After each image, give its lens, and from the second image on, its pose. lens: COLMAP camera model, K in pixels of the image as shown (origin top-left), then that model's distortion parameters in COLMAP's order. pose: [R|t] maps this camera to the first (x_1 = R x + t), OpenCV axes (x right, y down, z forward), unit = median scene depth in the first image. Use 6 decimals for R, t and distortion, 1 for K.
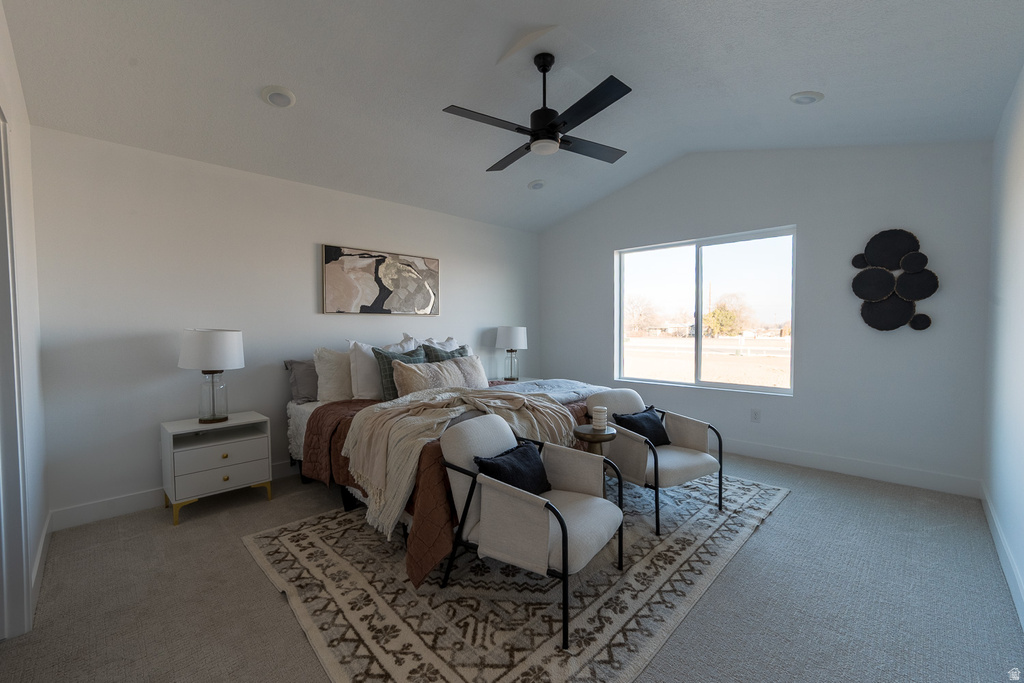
lens RADIAL K [[426.2, 0, 512.0], [0, 426.2, 341.5], [0, 0, 1]] dist [-0.035557, 0.000070]
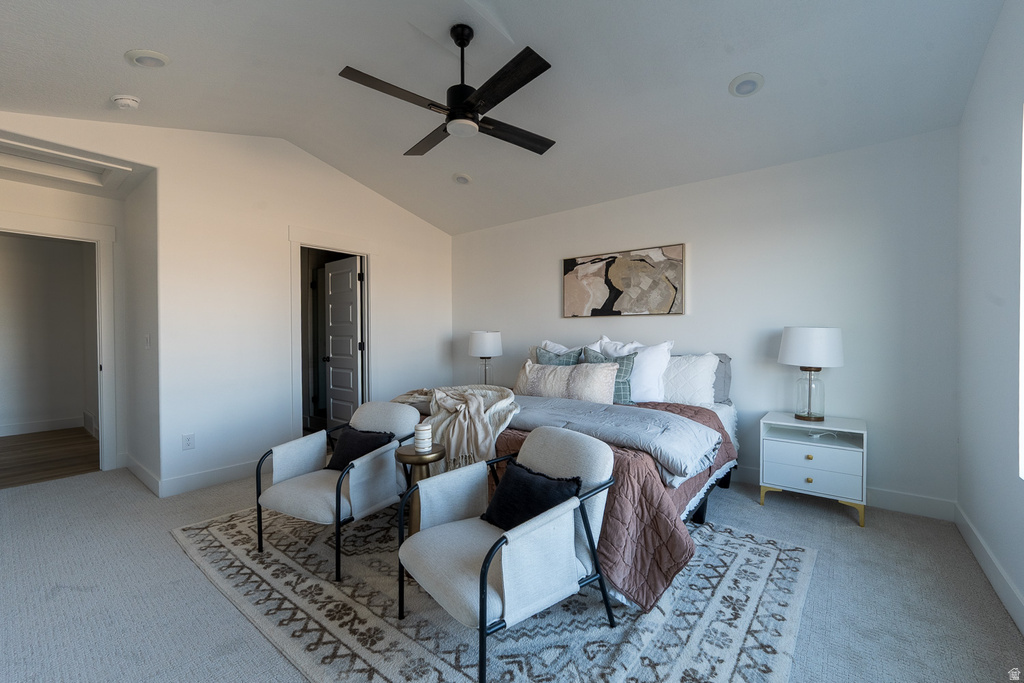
lens RADIAL K [[427.6, 0, 519.0], [0, 427.6, 340.7], [0, 0, 1]] dist [-0.013022, 0.000129]
pose [[0.107744, 0.030135, -0.993722, 0.733846], [-0.021586, 0.999376, 0.027966, -0.033157], [0.993944, 0.018437, 0.108327, 0.750803]]
